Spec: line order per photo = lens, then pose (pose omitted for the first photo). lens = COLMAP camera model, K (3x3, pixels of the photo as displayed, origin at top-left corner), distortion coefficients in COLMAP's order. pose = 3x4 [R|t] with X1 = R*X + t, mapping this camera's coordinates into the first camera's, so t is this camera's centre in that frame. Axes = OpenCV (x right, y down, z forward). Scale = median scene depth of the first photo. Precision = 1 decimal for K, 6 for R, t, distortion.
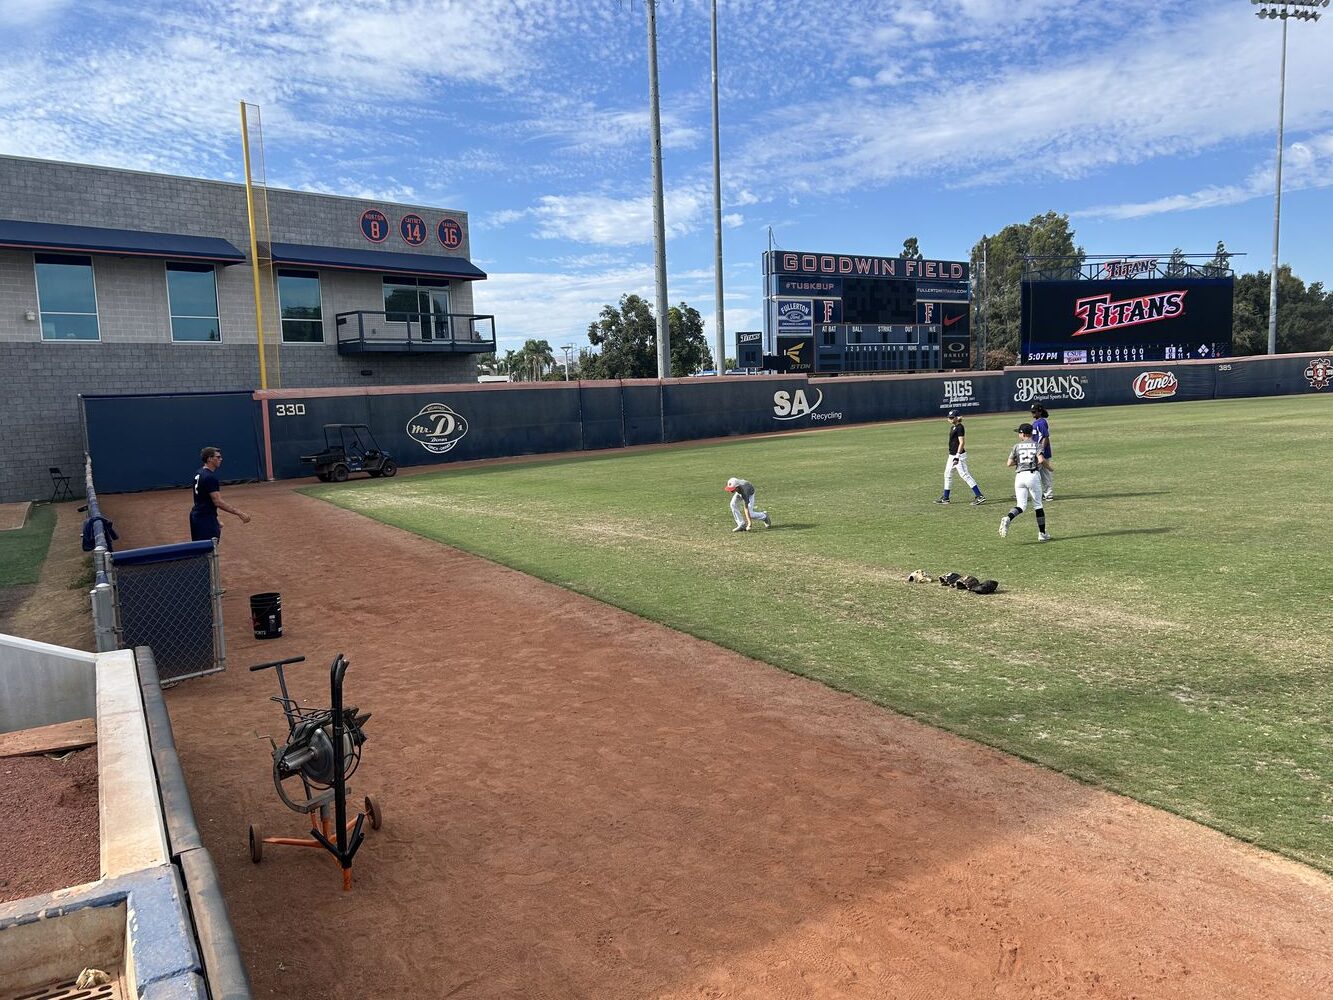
lens RADIAL K [[993.9, 0, 668.0], [0, 993.9, 492.6], [0, 0, 1]] dist [0.008024, -0.009200]
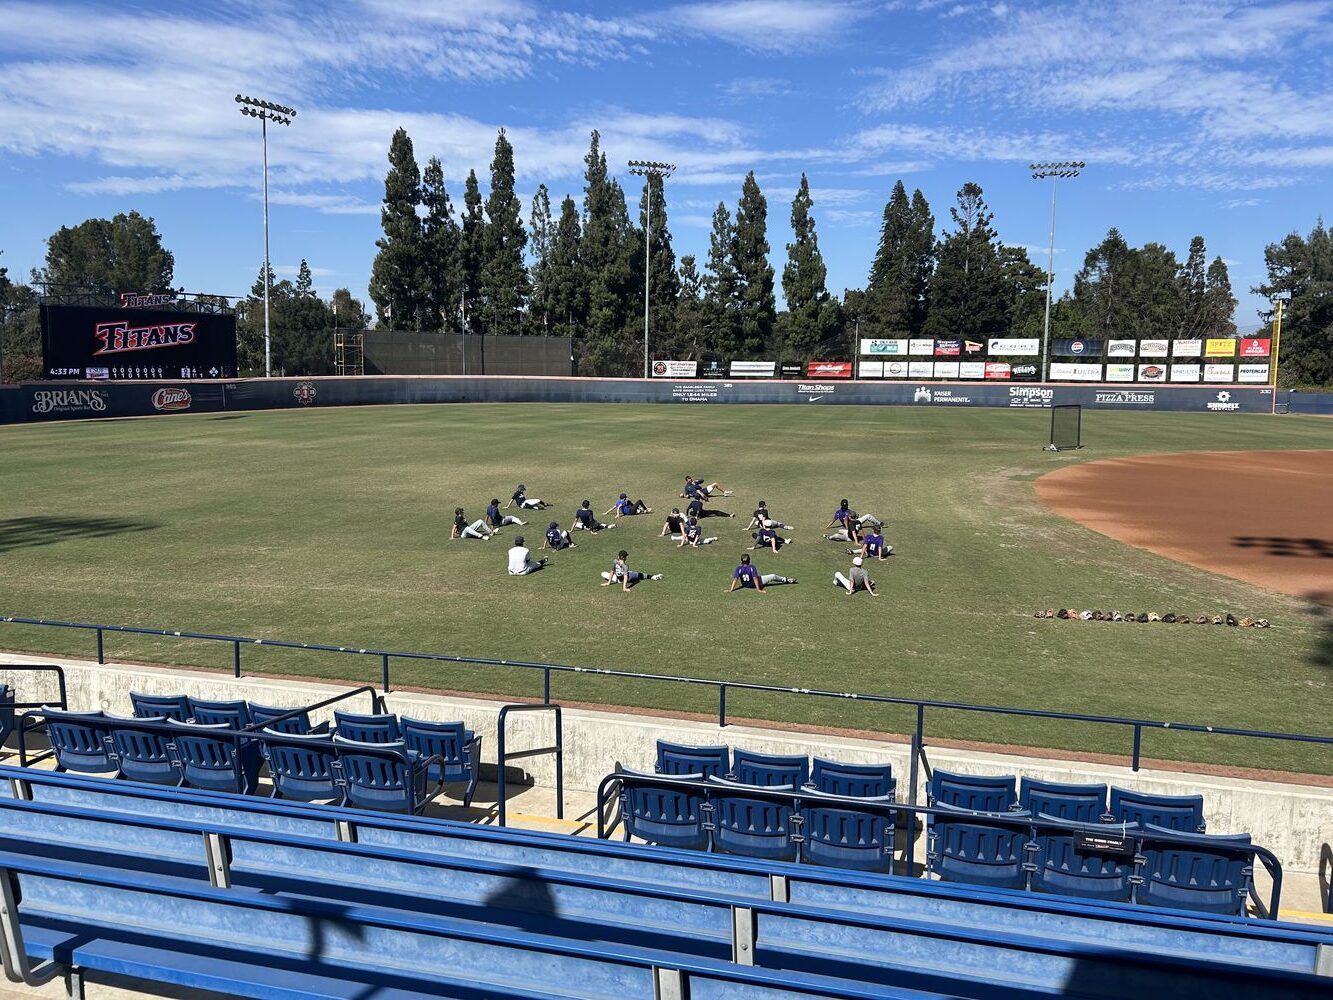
lens RADIAL K [[995.4, 0, 651.8], [0, 995.4, 489.7], [0, 0, 1]] dist [0.007959, -0.007870]
pose [[0.699700, -0.038619, 0.713392, 0.030570], [0.033921, 0.999208, 0.020821, -0.003699], [-0.713631, 0.009630, 0.700456, -0.283154]]
